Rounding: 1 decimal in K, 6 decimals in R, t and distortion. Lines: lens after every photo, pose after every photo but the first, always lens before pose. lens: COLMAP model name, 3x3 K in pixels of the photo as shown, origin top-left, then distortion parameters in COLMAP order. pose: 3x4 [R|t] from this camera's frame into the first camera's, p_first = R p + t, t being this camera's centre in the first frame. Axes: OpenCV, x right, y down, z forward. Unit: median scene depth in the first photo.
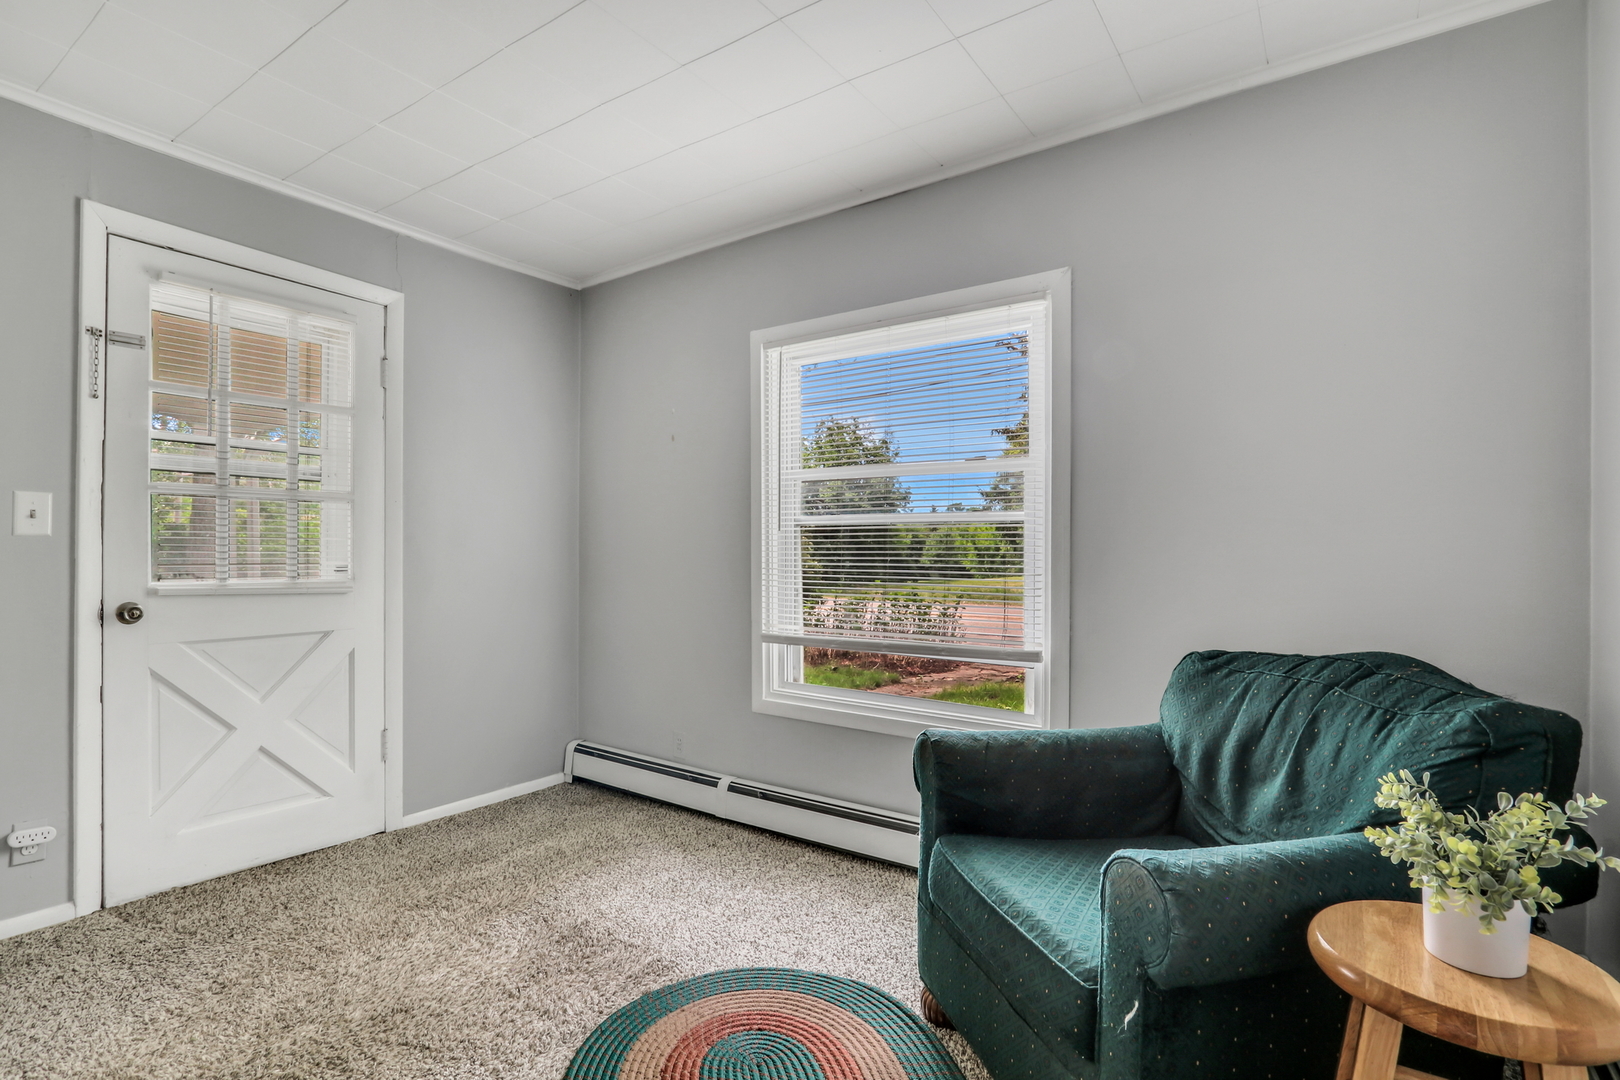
lens RADIAL K [[807.1, 0, 811.2], [0, 807.1, 542.6], [0, 0, 1]] dist [-0.000969, -0.000405]
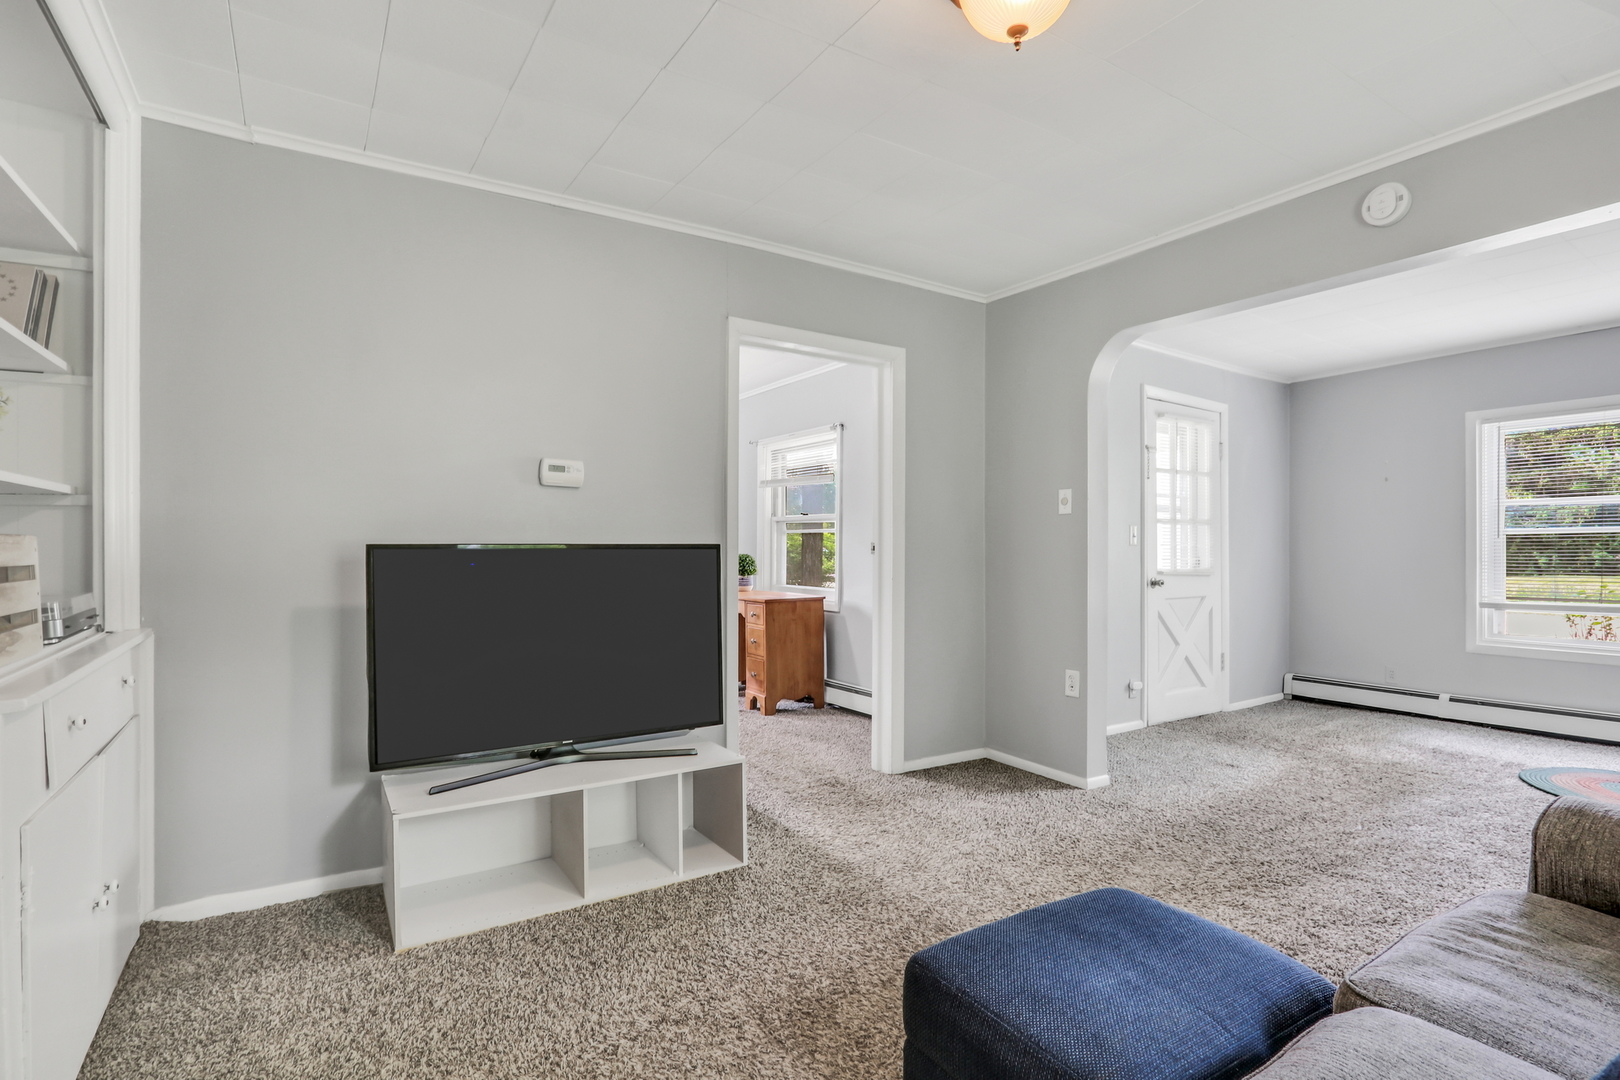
lens RADIAL K [[807.1, 0, 811.9], [0, 807.1, 544.7], [0, 0, 1]] dist [-0.000969, -0.000405]
pose [[0.937159, -0.008925, -0.348788, -0.735268], [0.008130, 0.999960, -0.003742, -0.005925], [0.348808, 0.000672, 0.937194, -0.943592]]
